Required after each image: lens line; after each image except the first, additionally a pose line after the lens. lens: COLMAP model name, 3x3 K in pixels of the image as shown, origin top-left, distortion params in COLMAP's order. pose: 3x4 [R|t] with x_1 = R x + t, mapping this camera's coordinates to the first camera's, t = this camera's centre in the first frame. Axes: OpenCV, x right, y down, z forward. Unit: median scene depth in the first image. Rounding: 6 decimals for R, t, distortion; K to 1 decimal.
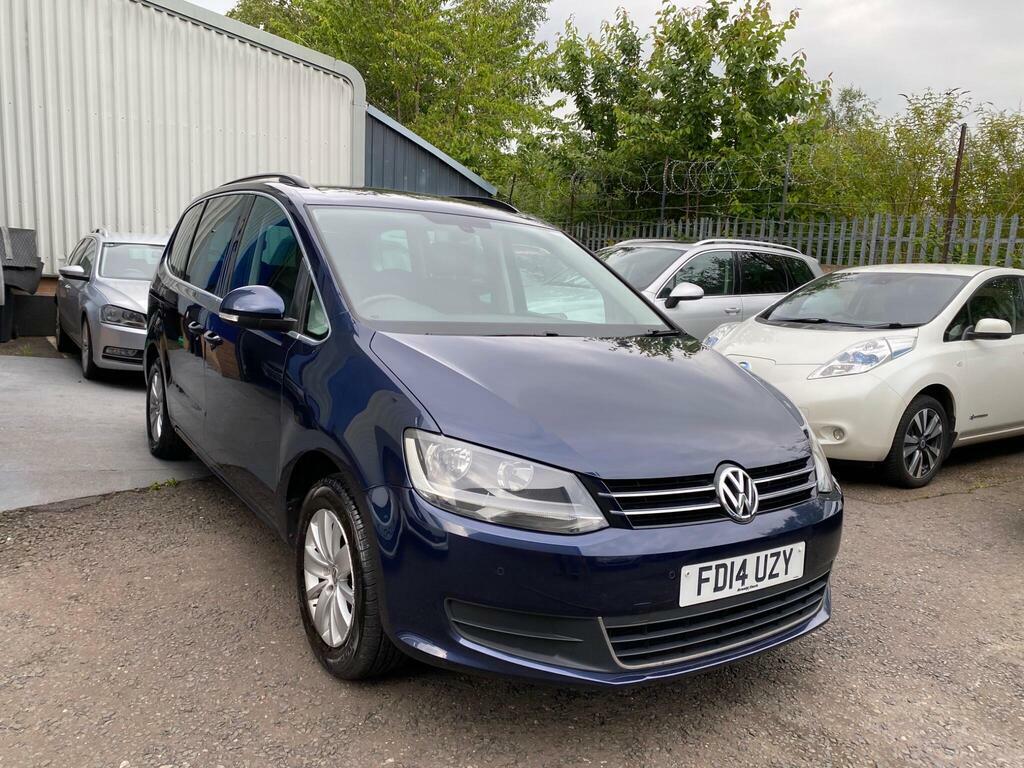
lens RADIAL K [[773.2, 0, 501.0], [0, 773.2, 391.1], [0, 0, 1]] dist [0.019216, -0.016749]
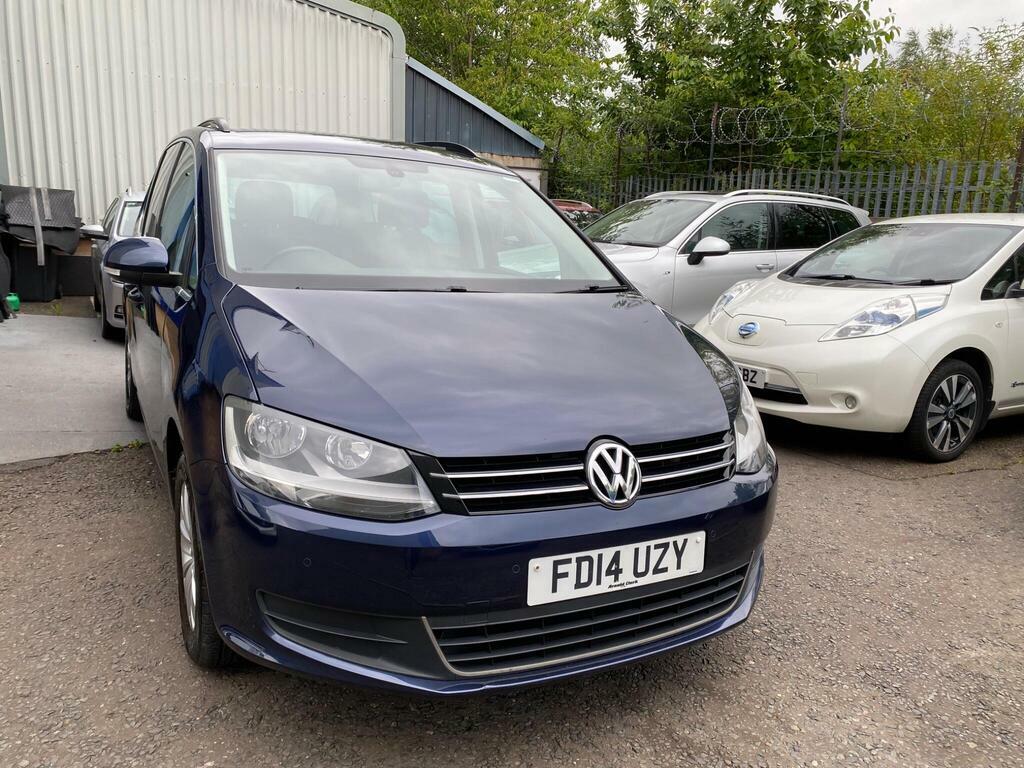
lens RADIAL K [[773.2, 0, 512.4], [0, 773.2, 387.3], [0, 0, 1]] dist [0.019216, -0.016749]
pose [[0.996277, 0.009023, -0.085732, 0.204493], [-0.005190, 0.998981, 0.044822, -0.000763], [0.086049, -0.044210, 0.995310, 0.113646]]
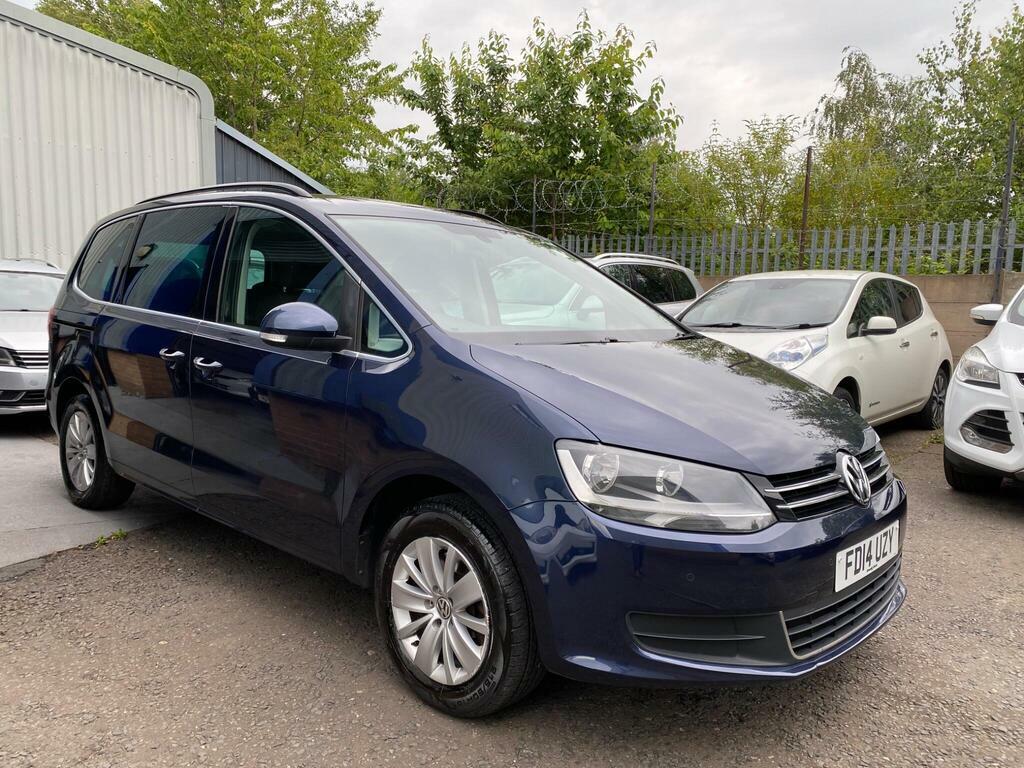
lens RADIAL K [[773.2, 0, 509.3], [0, 773.2, 393.4], [0, 0, 1]] dist [0.019216, -0.016749]
pose [[0.970666, -0.059743, 0.232890, -0.297941], [0.065178, 0.997750, -0.015707, 0.001435], [-0.231427, 0.030425, 0.972376, 0.063764]]
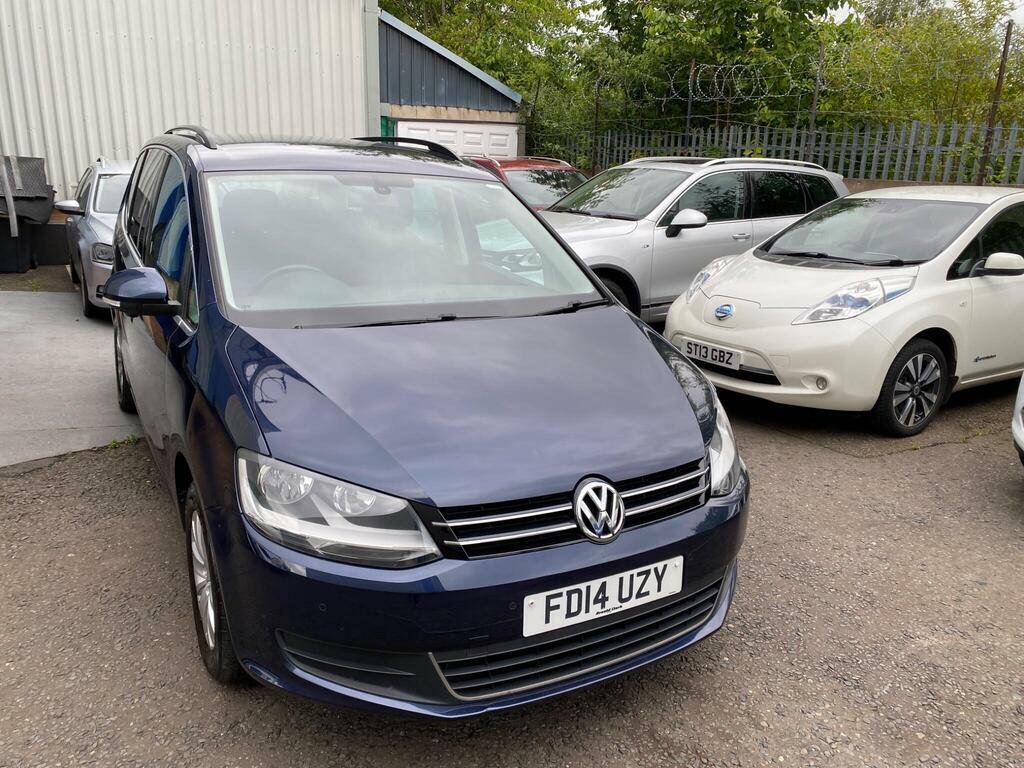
lens RADIAL K [[773.2, 0, 513.4], [0, 773.2, 379.9], [0, 0, 1]] dist [0.019216, -0.016749]
pose [[0.998239, -0.006157, -0.059003, 0.197943], [0.012637, 0.993841, 0.110092, -0.098571], [0.057962, -0.110644, 0.992168, 0.069077]]
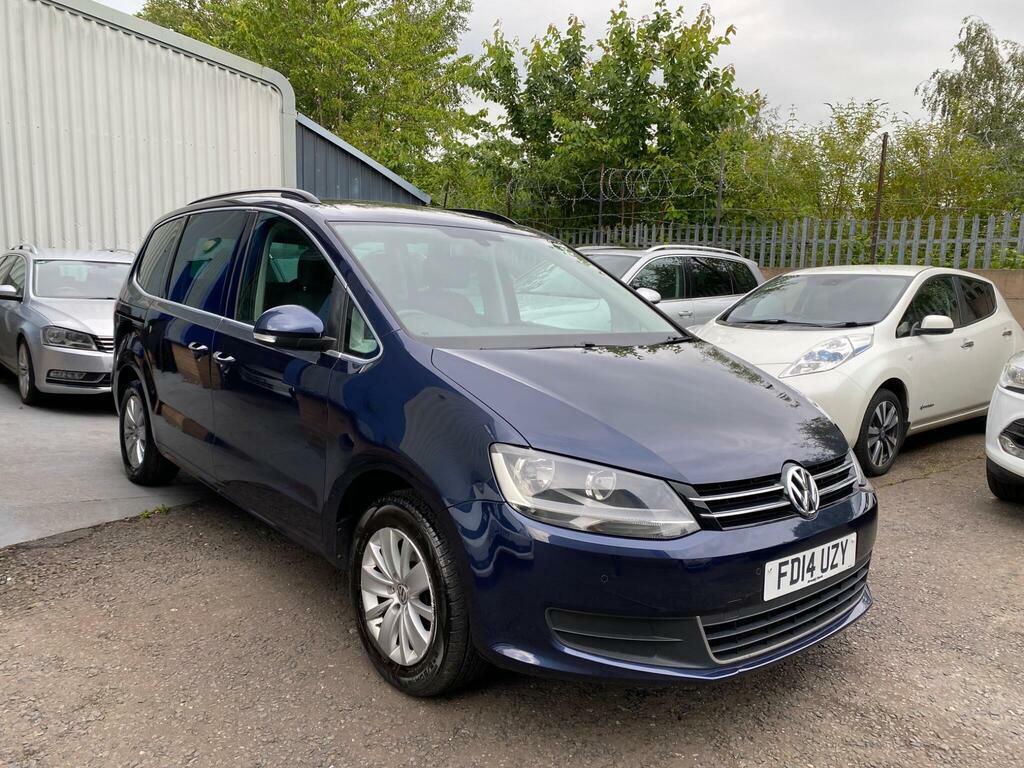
lens RADIAL K [[773.2, 0, 503.1], [0, 773.2, 398.1], [0, 0, 1]] dist [0.019216, -0.016749]
pose [[0.993139, -0.039744, 0.109982, -0.162441], [0.039649, 0.999209, 0.003055, -0.010425], [-0.110017, 0.001326, 0.993929, -0.005758]]
